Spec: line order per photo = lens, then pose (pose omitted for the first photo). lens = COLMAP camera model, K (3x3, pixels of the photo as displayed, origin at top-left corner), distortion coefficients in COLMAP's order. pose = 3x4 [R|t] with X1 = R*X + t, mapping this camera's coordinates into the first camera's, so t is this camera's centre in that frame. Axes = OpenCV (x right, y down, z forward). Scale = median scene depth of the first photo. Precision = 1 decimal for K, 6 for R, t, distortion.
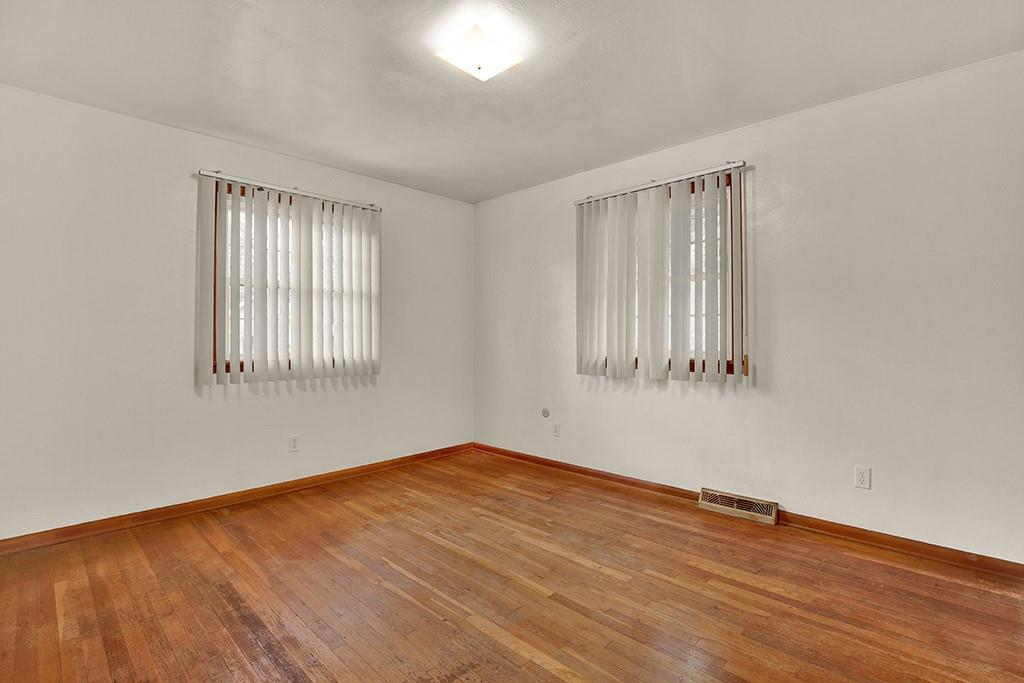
lens RADIAL K [[482.2, 0, 512.0], [0, 482.2, 341.5], [0, 0, 1]] dist [-0.017315, 0.000214]
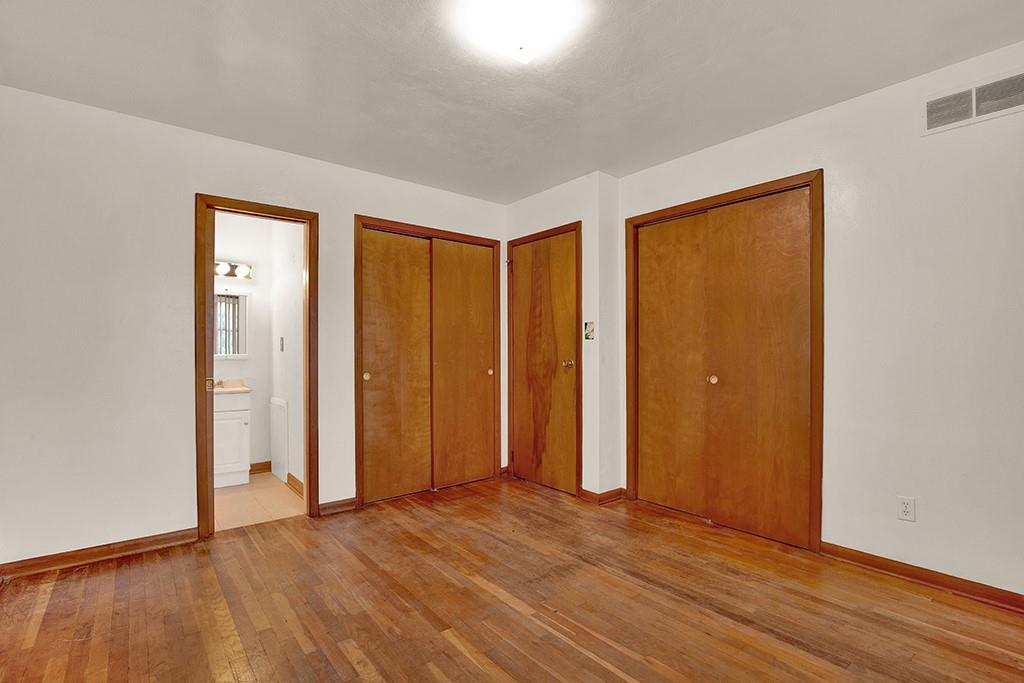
lens RADIAL K [[482.2, 0, 512.0], [0, 482.2, 341.5], [0, 0, 1]] dist [-0.017315, 0.000214]
pose [[-0.993220, 0.004854, 0.116152, -0.159671], [0.003703, 0.999942, -0.010125, -0.021794], [-0.116194, -0.009627, -0.993180, 1.956892]]
